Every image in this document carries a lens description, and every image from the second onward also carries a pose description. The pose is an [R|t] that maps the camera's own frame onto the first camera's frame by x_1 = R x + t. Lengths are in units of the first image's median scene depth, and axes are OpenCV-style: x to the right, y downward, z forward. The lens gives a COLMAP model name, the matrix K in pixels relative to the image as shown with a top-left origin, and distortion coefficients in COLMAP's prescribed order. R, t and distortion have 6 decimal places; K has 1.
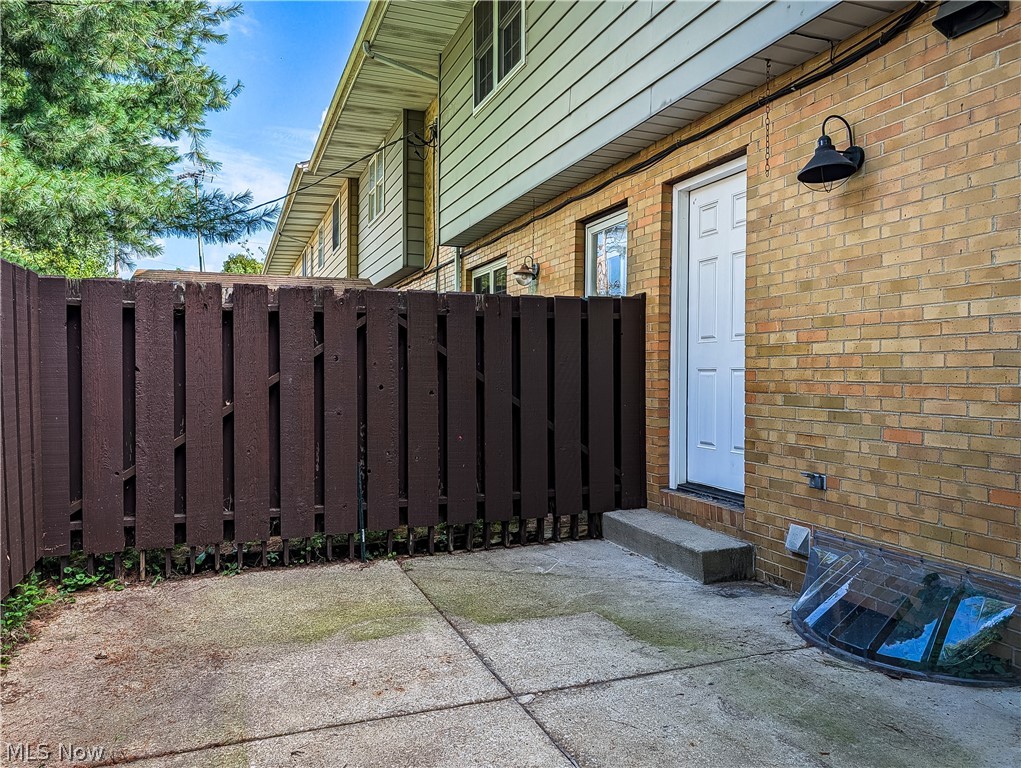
lens RADIAL K [[747.2, 0, 517.7], [0, 747.2, 384.2], [0, 0, 1]] dist [-0.003110, -0.001635]
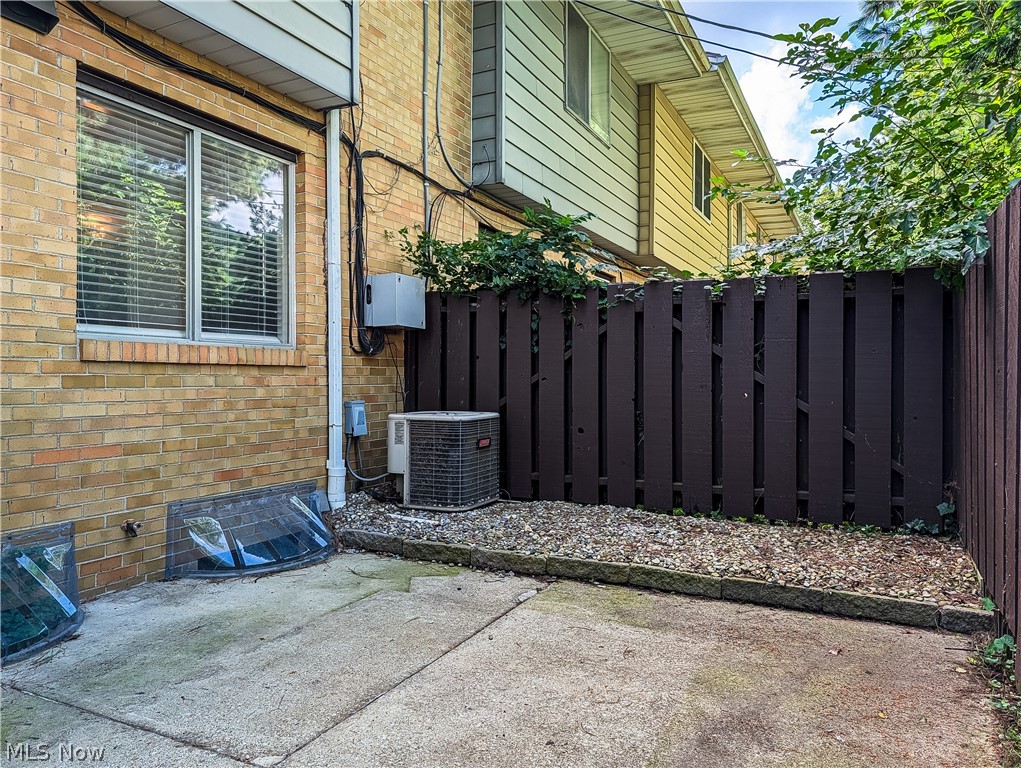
lens RADIAL K [[747.2, 0, 517.7], [0, 747.2, 384.2], [0, 0, 1]] dist [-0.003110, -0.001635]
pose [[-0.687286, -0.006473, 0.726358, -0.665731], [0.010284, 0.999773, 0.018641, 0.025918], [-0.726314, 0.020282, -0.687063, 1.245432]]
